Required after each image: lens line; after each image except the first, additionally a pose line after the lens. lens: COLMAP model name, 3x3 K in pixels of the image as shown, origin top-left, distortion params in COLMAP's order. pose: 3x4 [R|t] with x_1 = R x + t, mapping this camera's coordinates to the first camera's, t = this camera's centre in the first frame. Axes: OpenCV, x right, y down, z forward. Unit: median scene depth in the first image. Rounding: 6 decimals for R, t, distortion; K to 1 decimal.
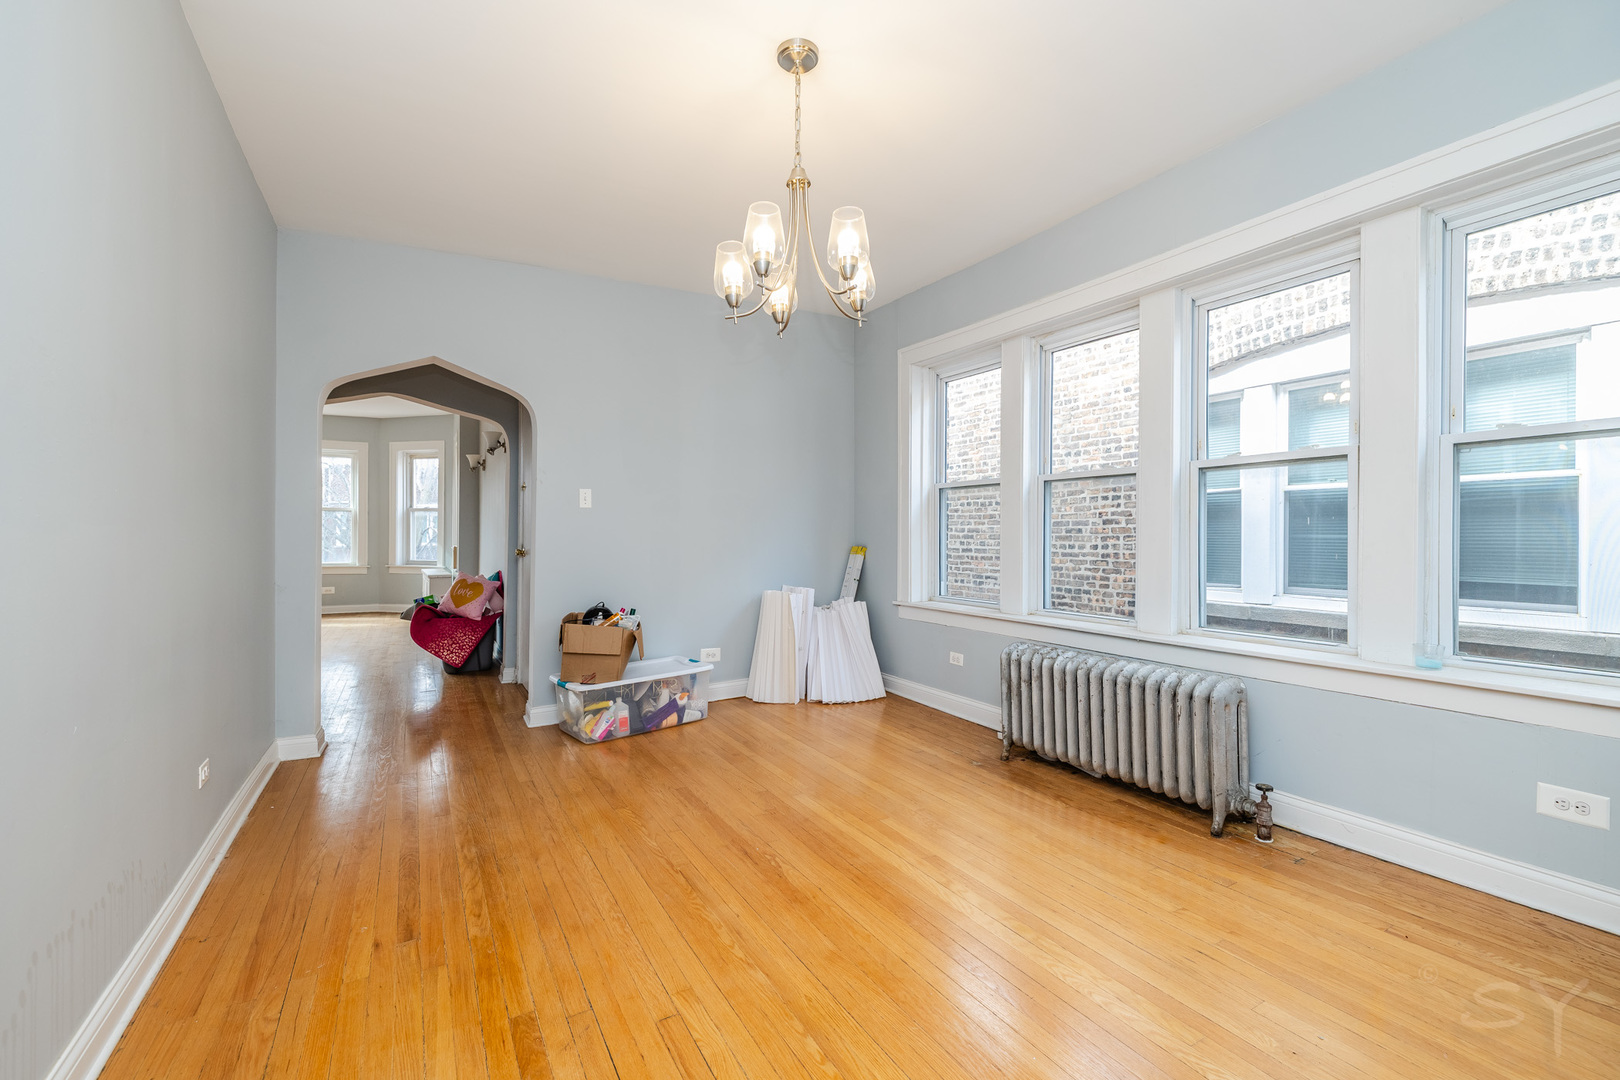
lens RADIAL K [[697.1, 0, 778.9], [0, 697.1, 521.1], [0, 0, 1]] dist [0.001366, 0.000334]
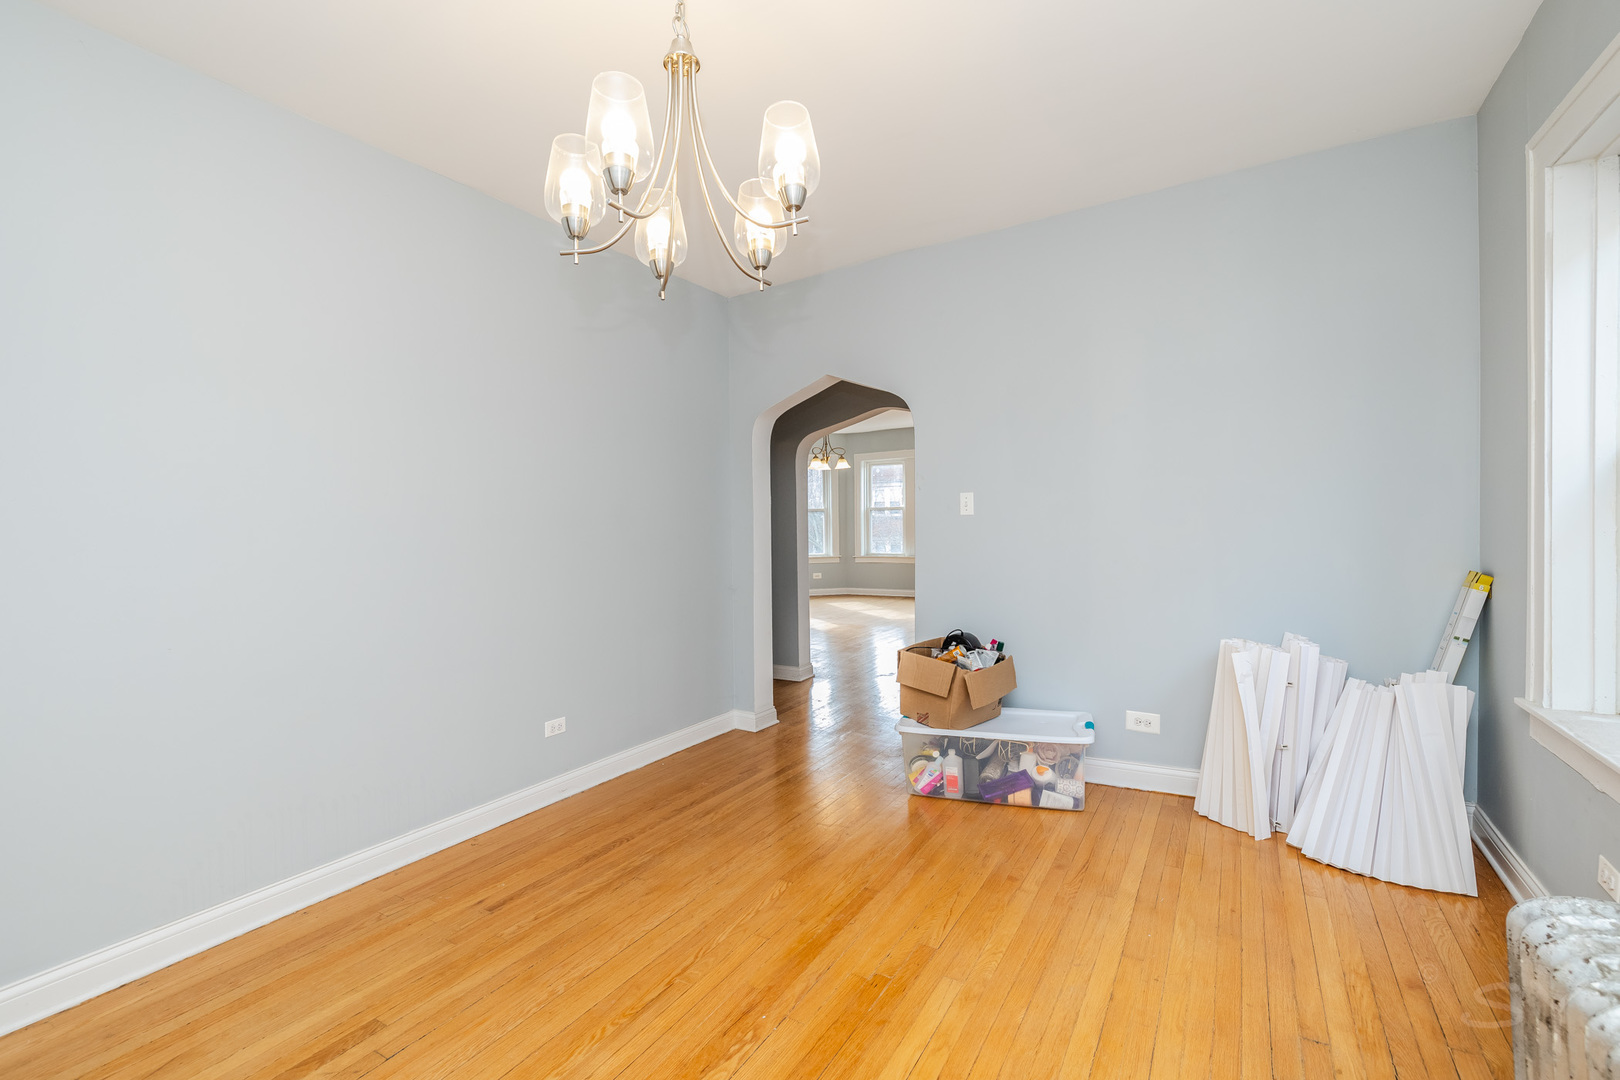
lens RADIAL K [[694.4, 0, 806.8], [0, 694.4, 526.6], [0, 0, 1]] dist [0.000649, 0.000682]
pose [[0.503640, -0.014395, -0.863794, 0.511008], [0.040323, 0.999163, 0.006859, -0.027039], [0.862972, -0.038285, 0.503799, 0.587270]]
